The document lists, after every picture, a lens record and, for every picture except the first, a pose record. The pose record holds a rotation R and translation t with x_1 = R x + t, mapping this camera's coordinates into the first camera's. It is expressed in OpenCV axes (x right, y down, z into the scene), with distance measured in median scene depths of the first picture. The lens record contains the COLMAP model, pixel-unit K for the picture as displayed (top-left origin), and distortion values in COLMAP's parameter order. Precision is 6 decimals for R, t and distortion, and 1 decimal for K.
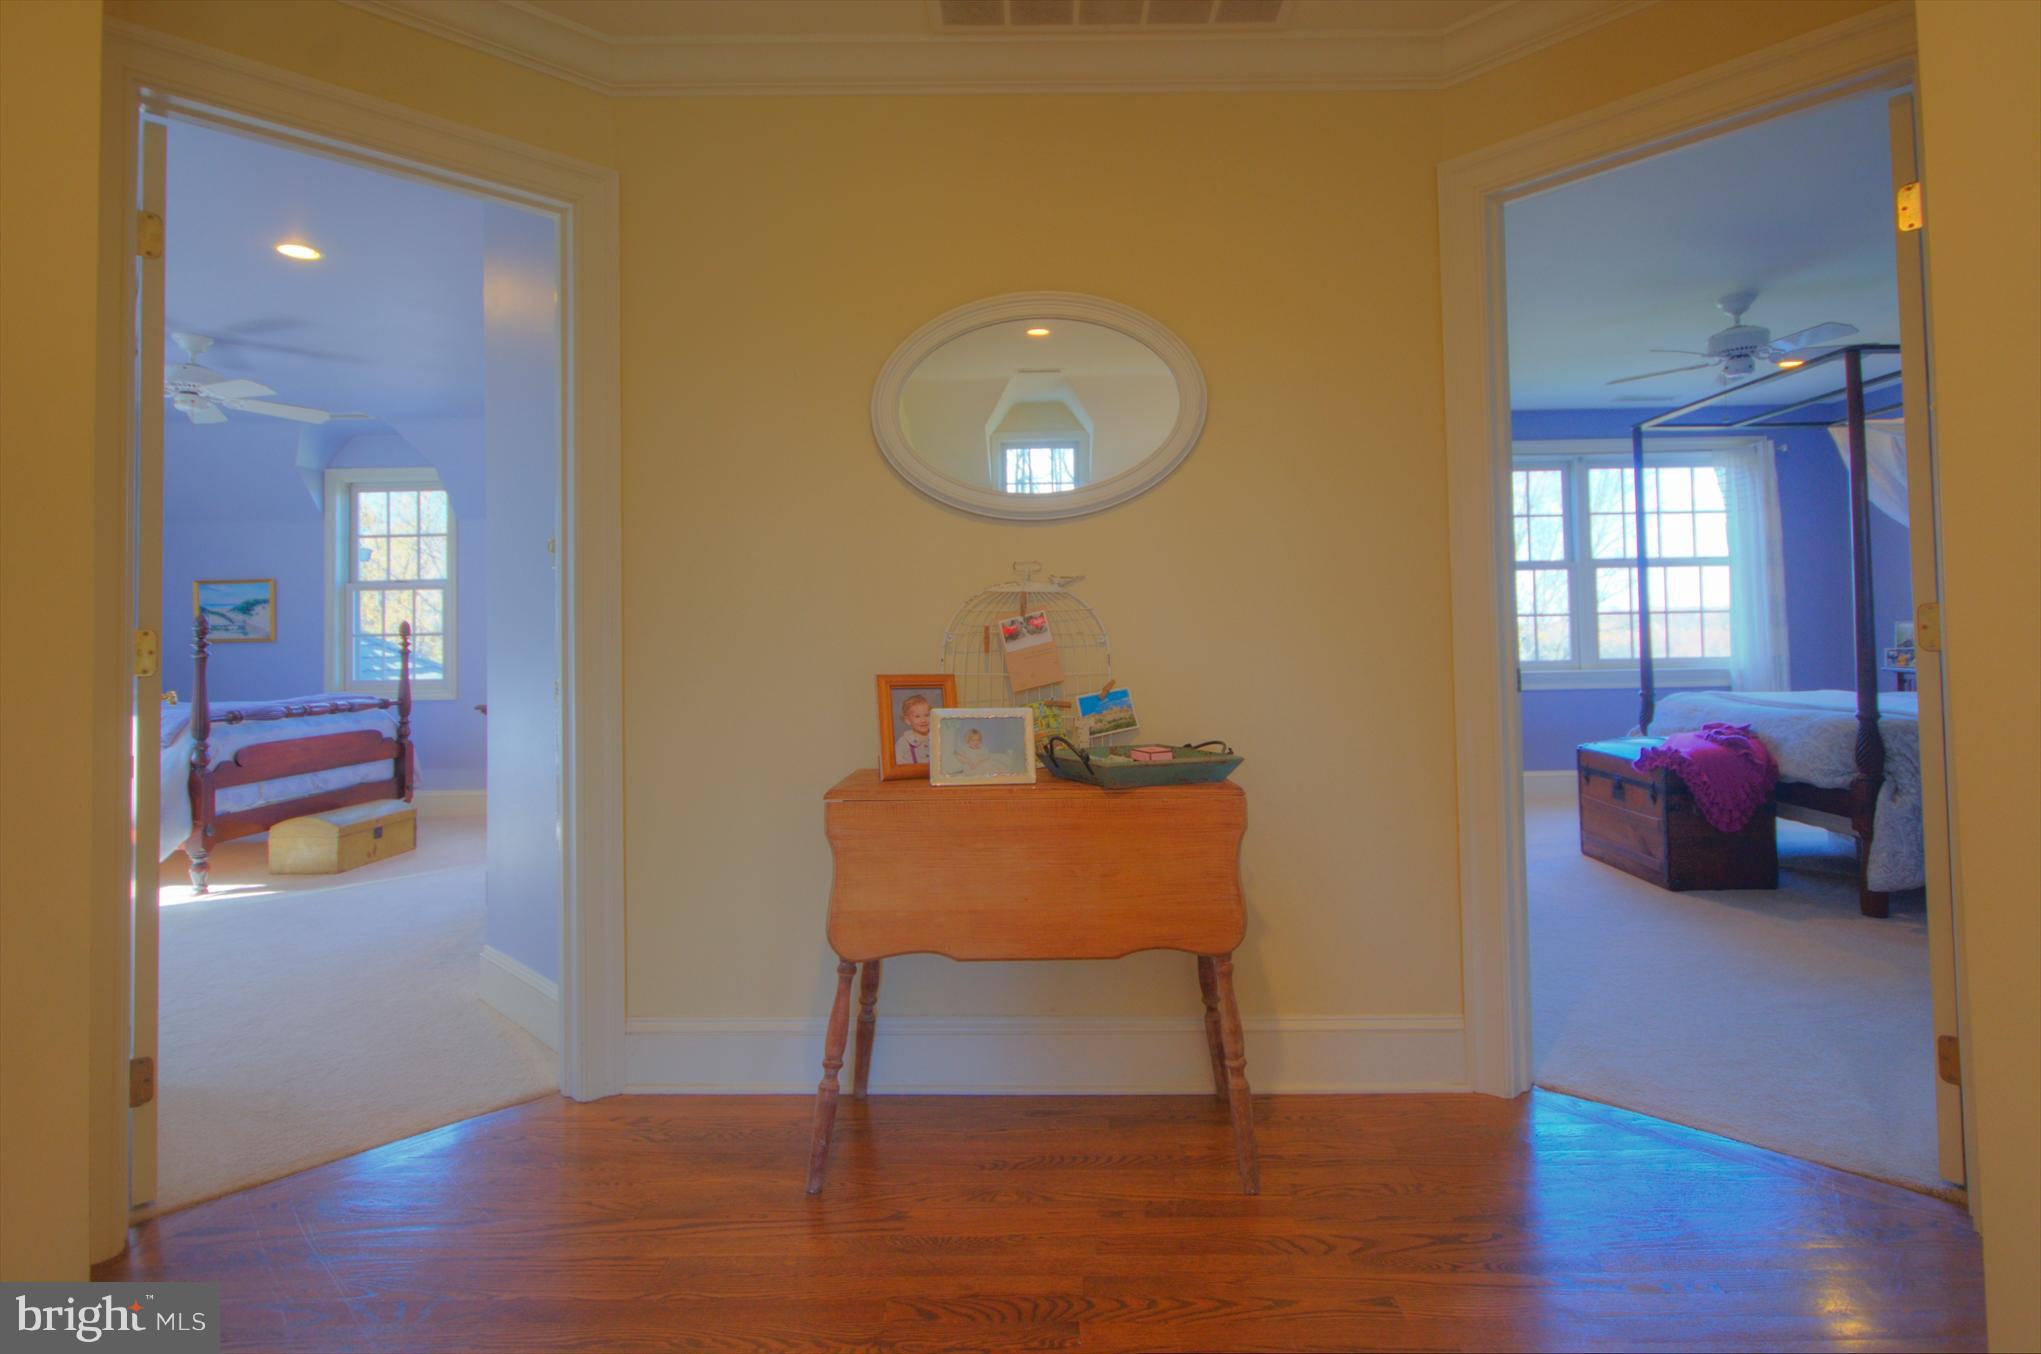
lens RADIAL K [[1002.6, 0, 1017.9], [0, 1002.6, 615.3], [0, 0, 1]] dist [-0.002370, -0.000667]
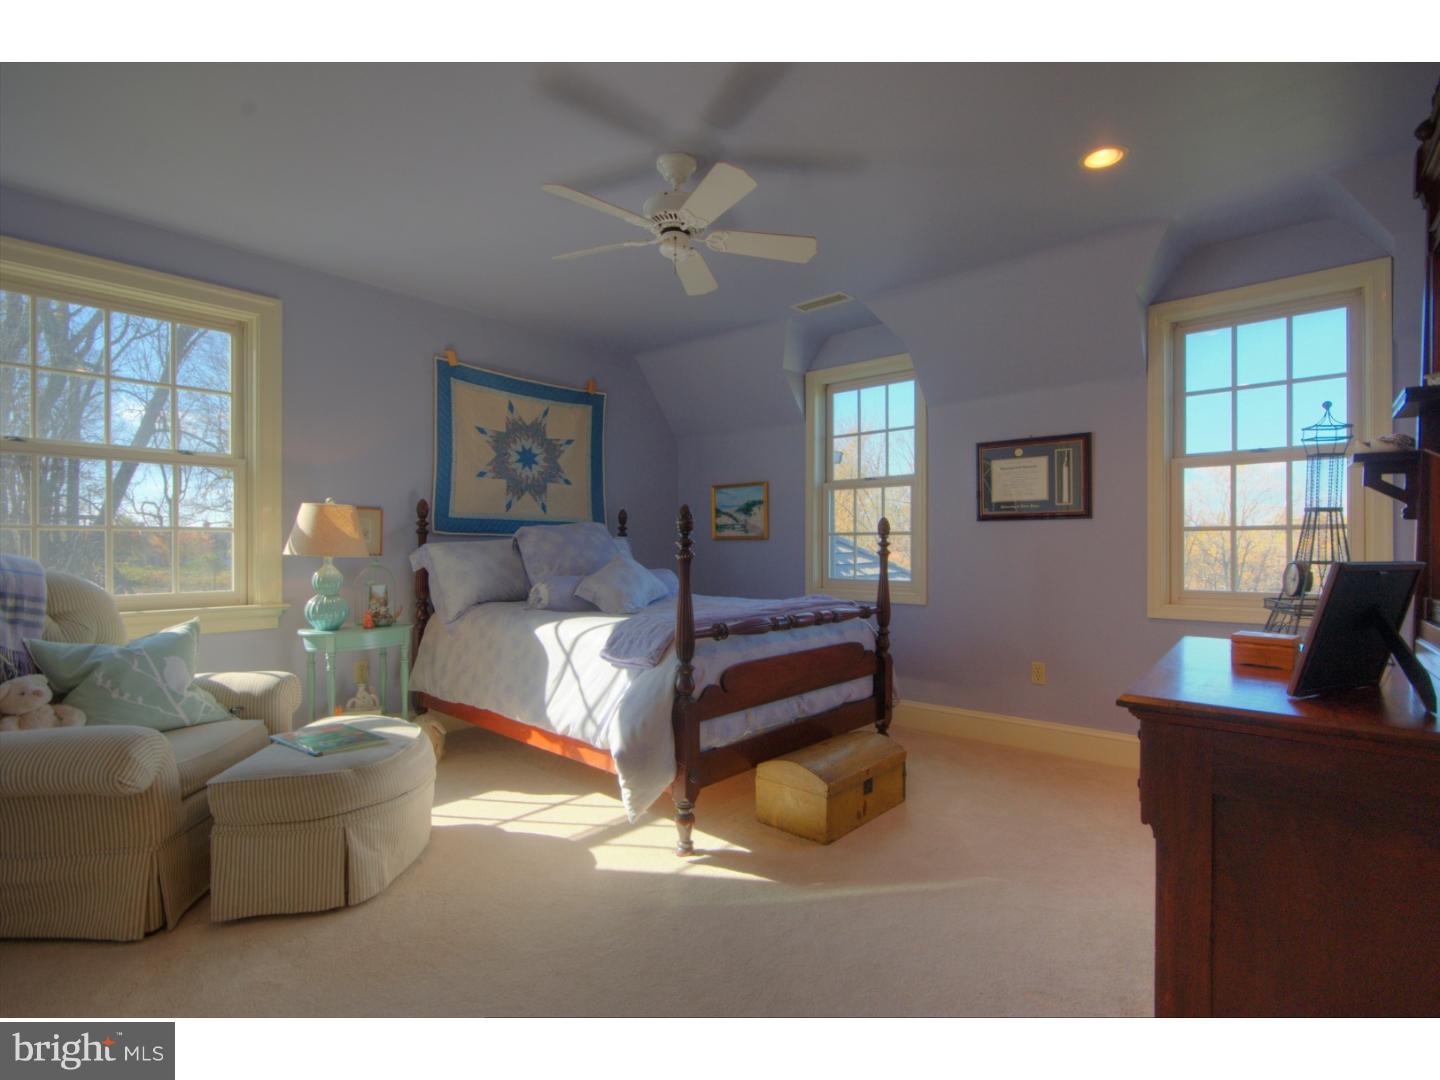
lens RADIAL K [[679.1, 0, 720.0], [0, 679.1, 540.0], [0, 0, 1]] dist [-0.000480, -0.000011]
pose [[0.752011, 0.013769, -0.659007, -0.331293], [0.002258, 0.999722, 0.023464, 0.010968], [0.659147, -0.019133, 0.751771, 0.462222]]
